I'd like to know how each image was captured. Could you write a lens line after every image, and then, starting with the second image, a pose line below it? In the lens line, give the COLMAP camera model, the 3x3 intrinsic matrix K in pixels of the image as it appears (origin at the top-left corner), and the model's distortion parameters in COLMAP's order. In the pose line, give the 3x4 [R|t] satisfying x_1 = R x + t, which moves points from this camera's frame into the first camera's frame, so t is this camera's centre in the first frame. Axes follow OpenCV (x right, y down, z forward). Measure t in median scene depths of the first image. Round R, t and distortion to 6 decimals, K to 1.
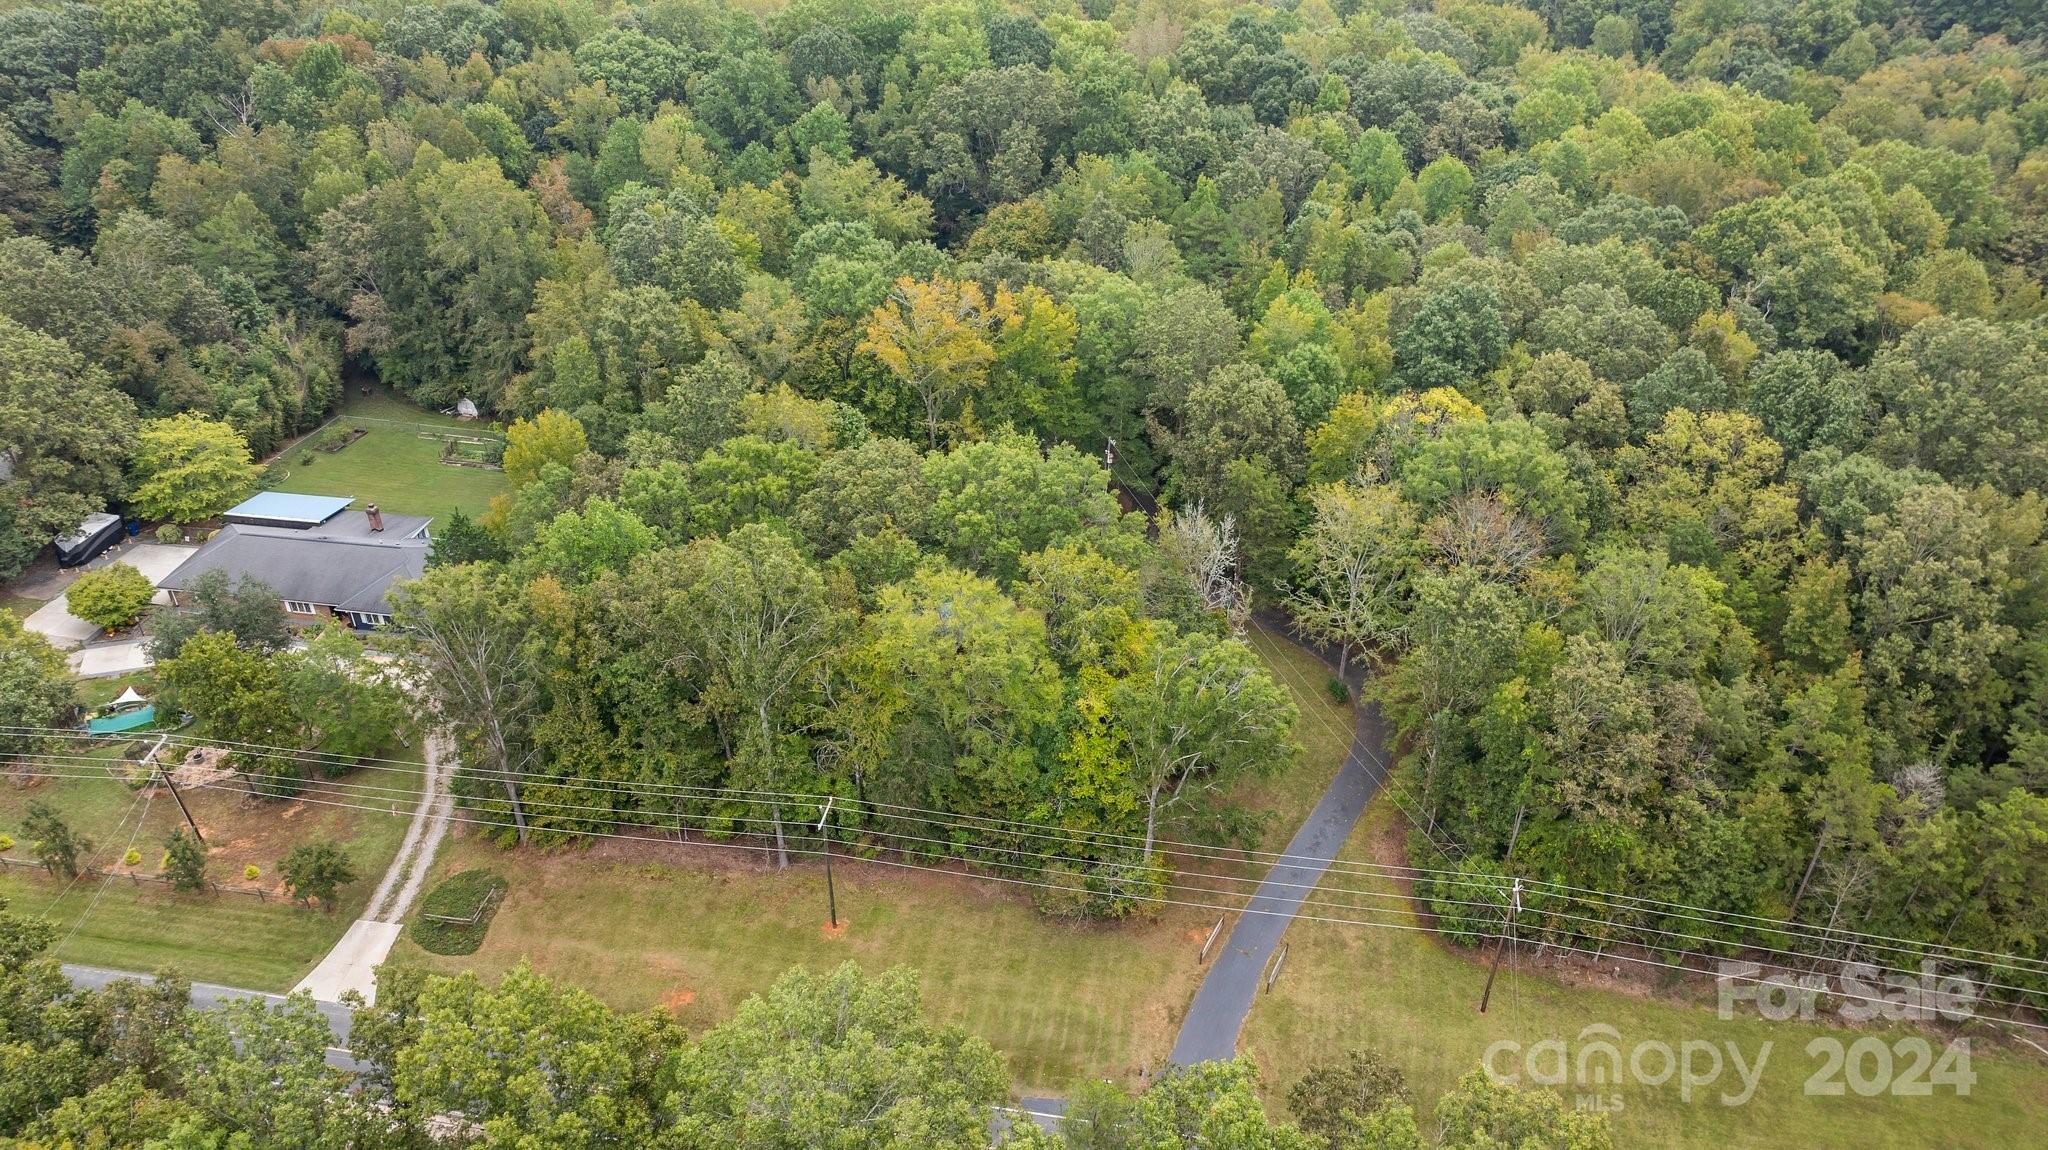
lens RADIAL K [[1453.3, 0, 1024.0], [0, 1453.3, 575.0], [0, 0, 1]] dist [-0.023884, 0.009792]
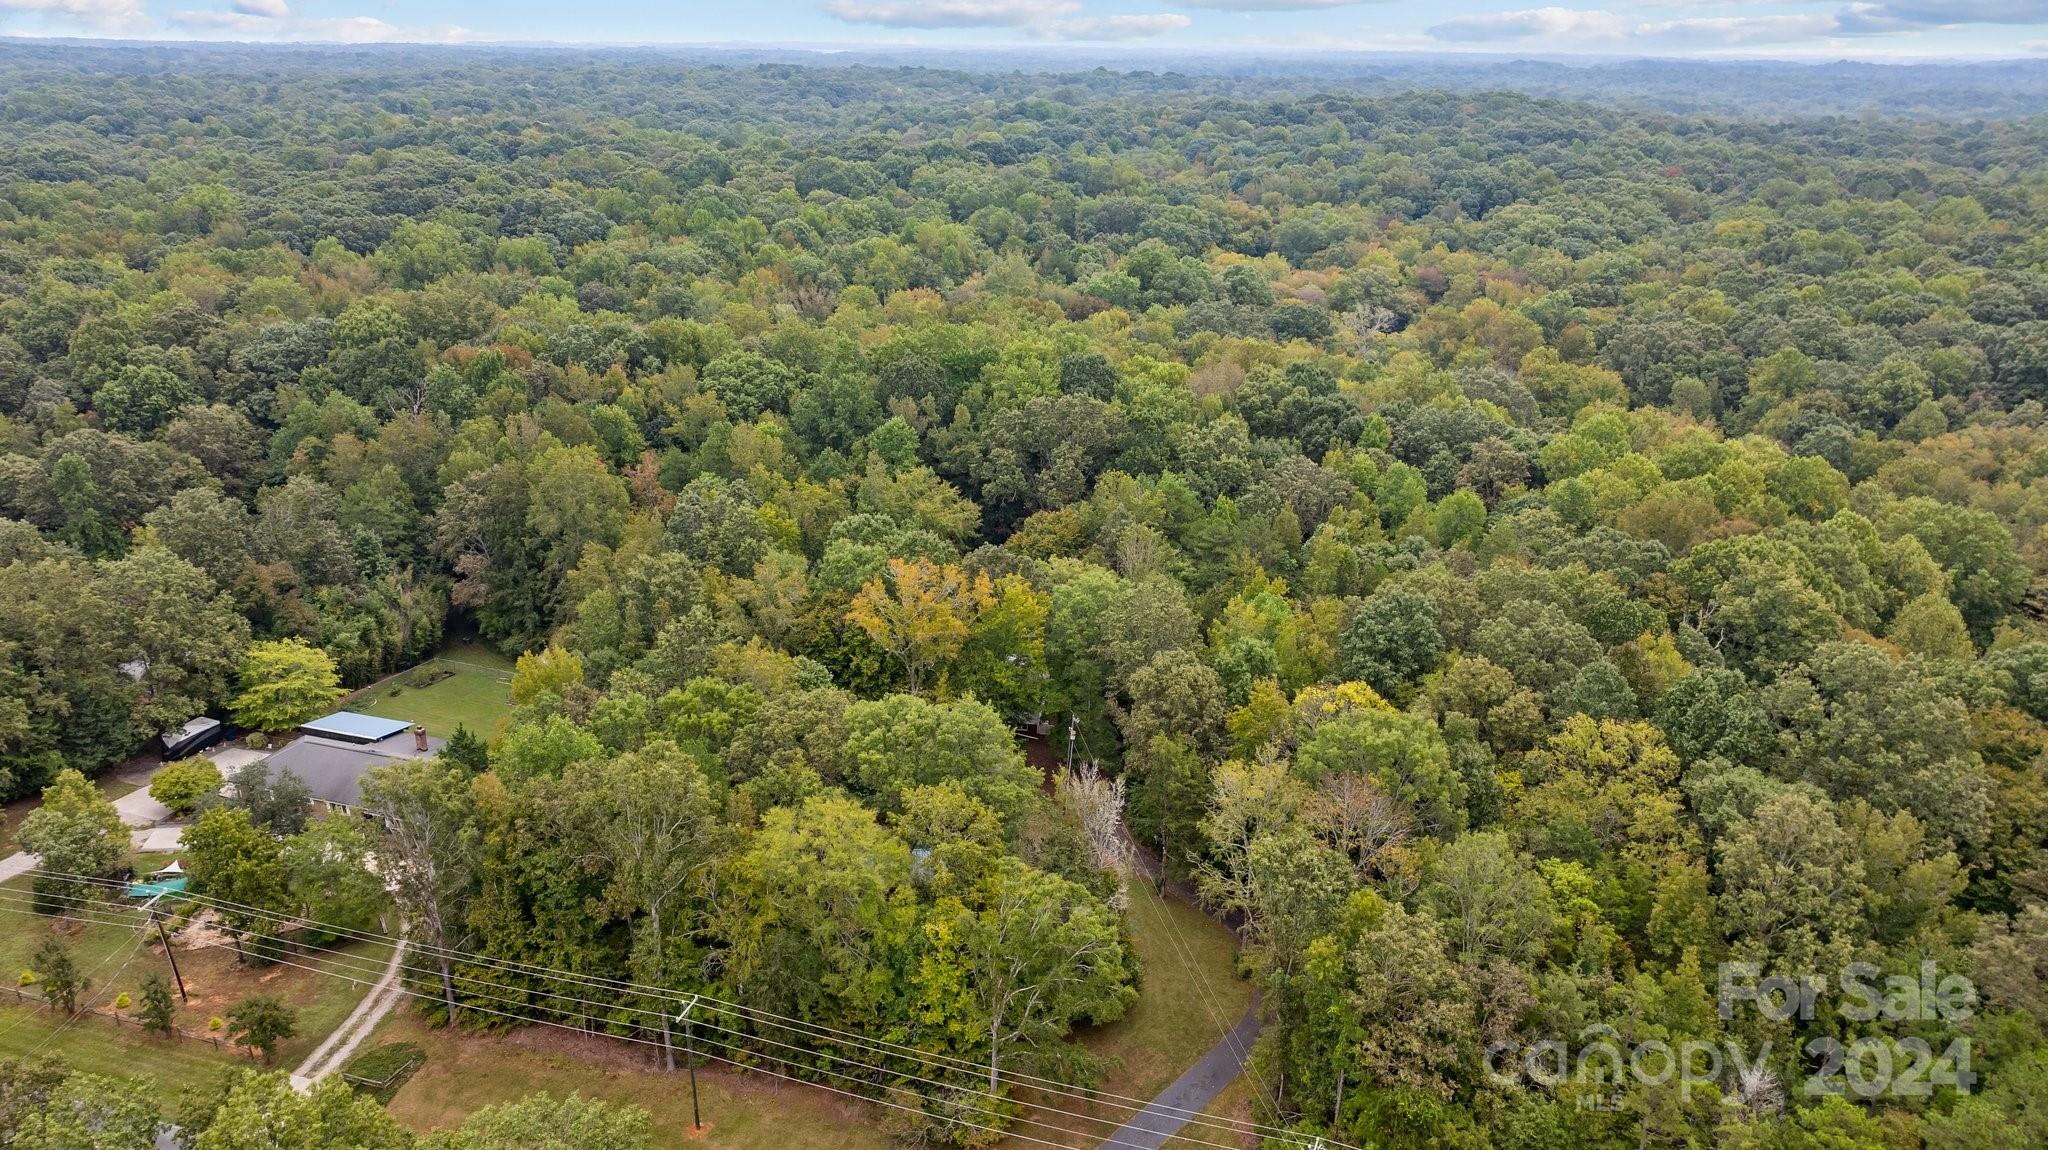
lens RADIAL K [[1449.9, 0, 1024.0], [0, 1449.9, 575.0], [0, 0, 1]] dist [0.000577, -0.049949]
pose [[0.988608, 0.057795, -0.138972, 0.168901], [-0.087813, 0.971379, -0.220706, 0.045045], [0.122239, 0.230396, 0.965389, -0.065706]]
